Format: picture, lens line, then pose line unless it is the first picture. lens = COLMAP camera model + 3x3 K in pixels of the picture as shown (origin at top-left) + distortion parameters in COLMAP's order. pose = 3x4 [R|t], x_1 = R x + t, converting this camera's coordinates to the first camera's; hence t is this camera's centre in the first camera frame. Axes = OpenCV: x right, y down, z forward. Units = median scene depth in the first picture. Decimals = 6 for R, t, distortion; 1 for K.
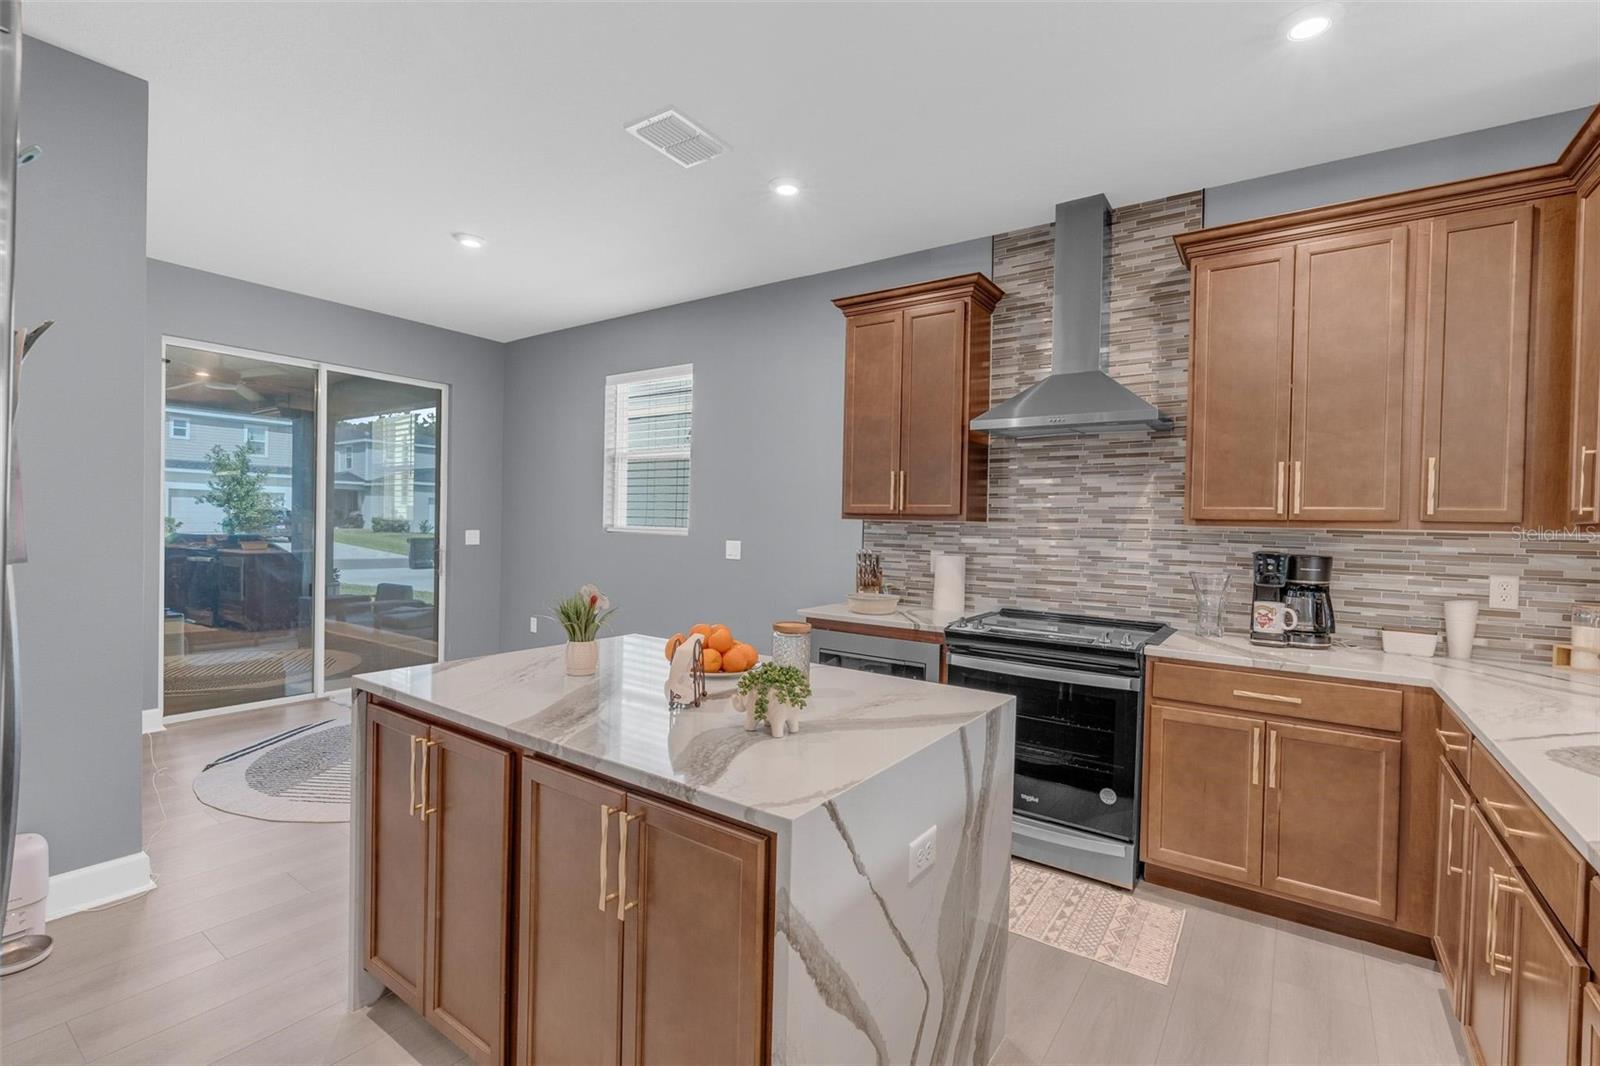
lens RADIAL K [[711.6, 0, 797.1], [0, 711.6, 532.2], [0, 0, 1]] dist [-0.011278, 0.004691]
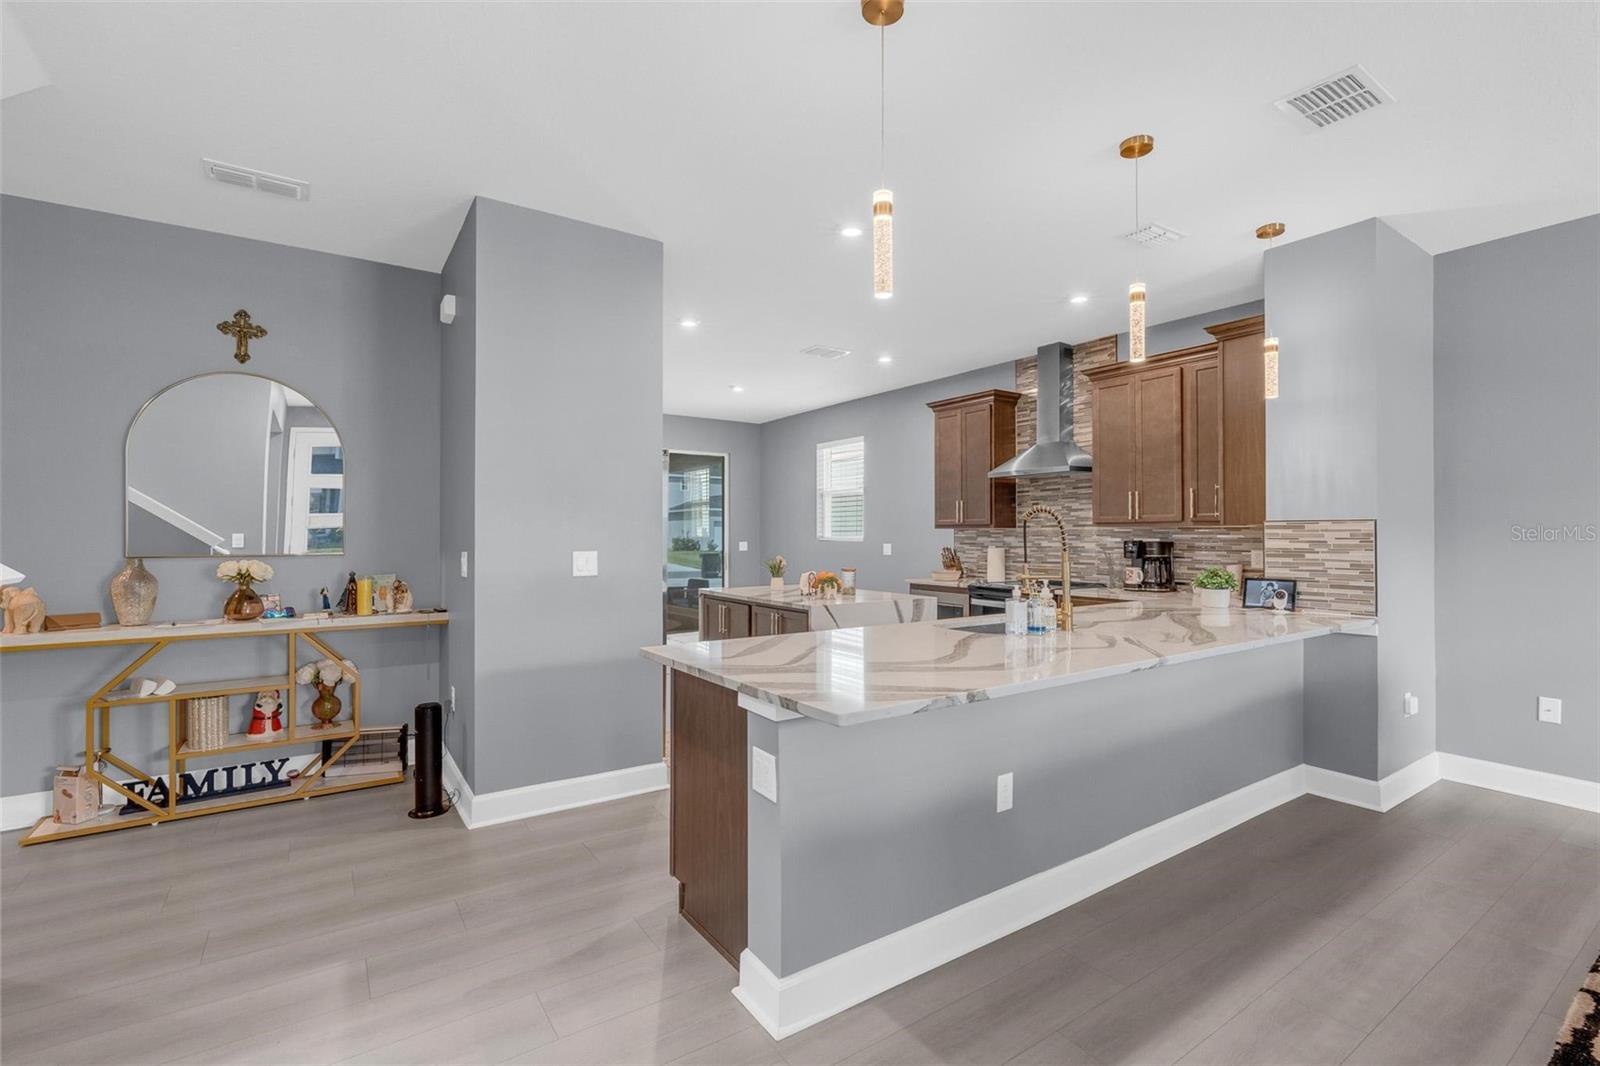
lens RADIAL K [[711.6, 0, 797.1], [0, 711.6, 532.2], [0, 0, 1]] dist [-0.011278, 0.004691]
pose [[0.935232, -0.023967, -0.353223, 0.450079], [0.016069, 0.999551, -0.025277, 0.035670], [0.353671, 0.017964, 0.935198, -0.921723]]
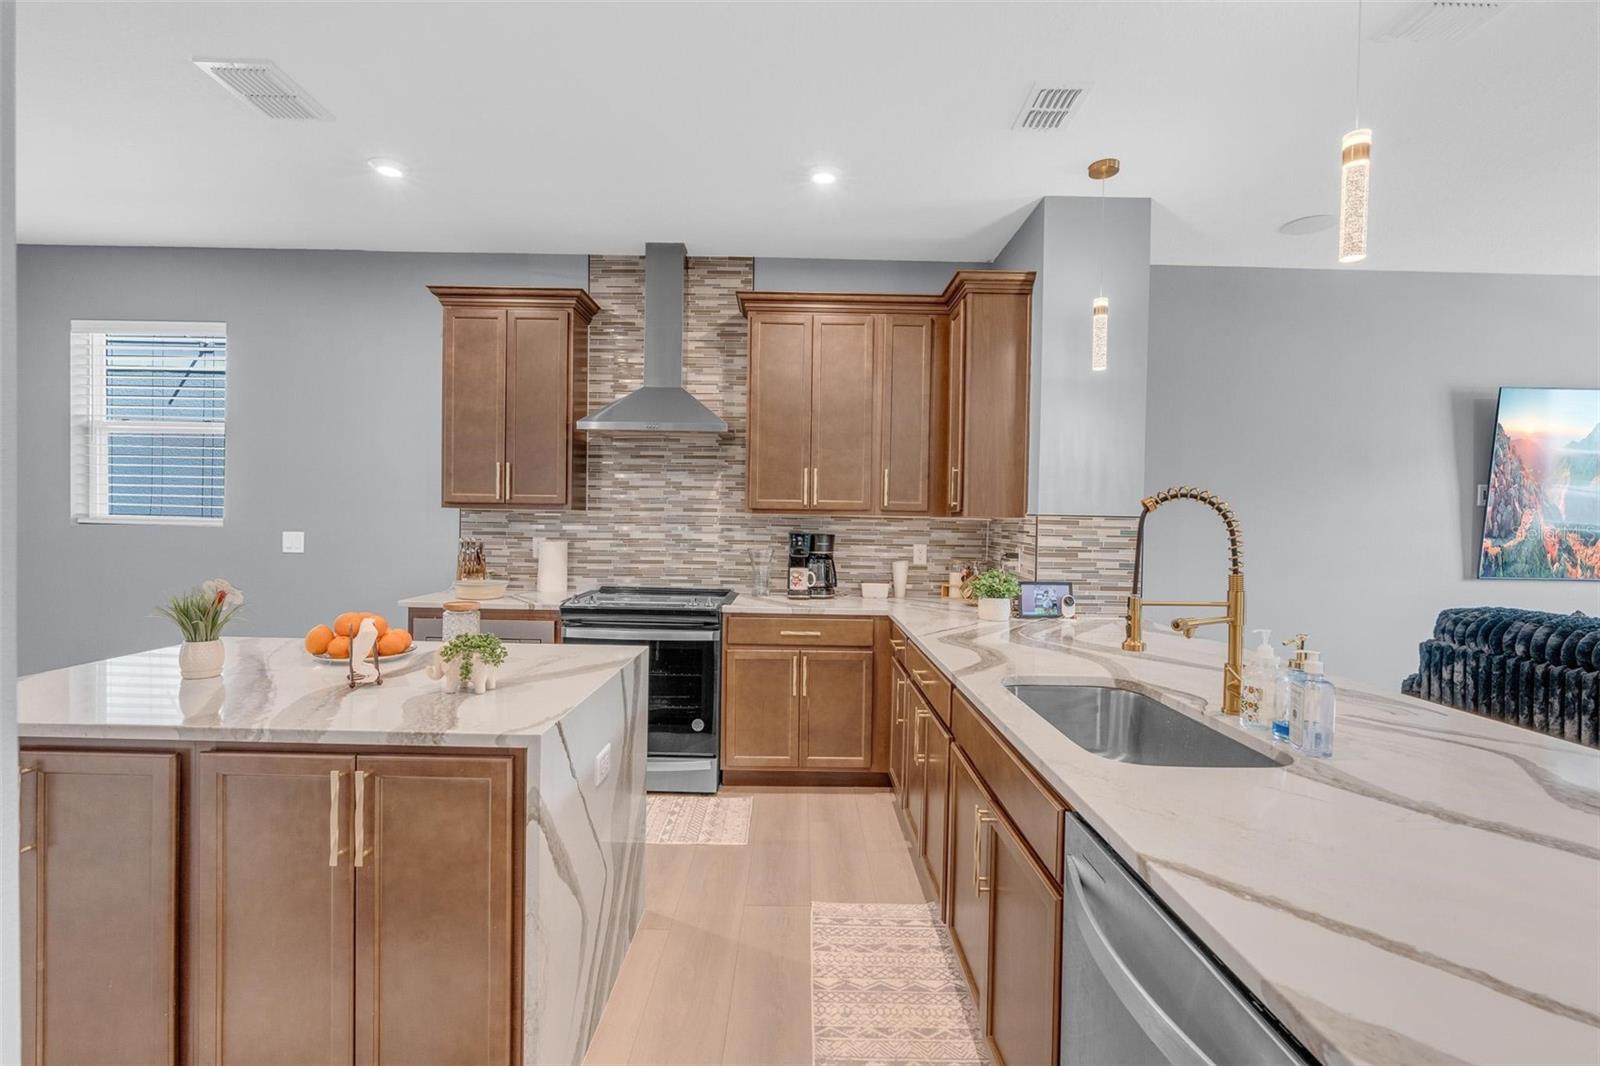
lens RADIAL K [[711.6, 0, 797.1], [0, 711.6, 532.2], [0, 0, 1]] dist [-0.011278, 0.004691]
pose [[0.816259, -0.018516, 0.577389, -0.131727], [0.008232, 0.999758, 0.020423, -0.000656], [-0.577627, -0.011917, 0.816214, -0.129153]]
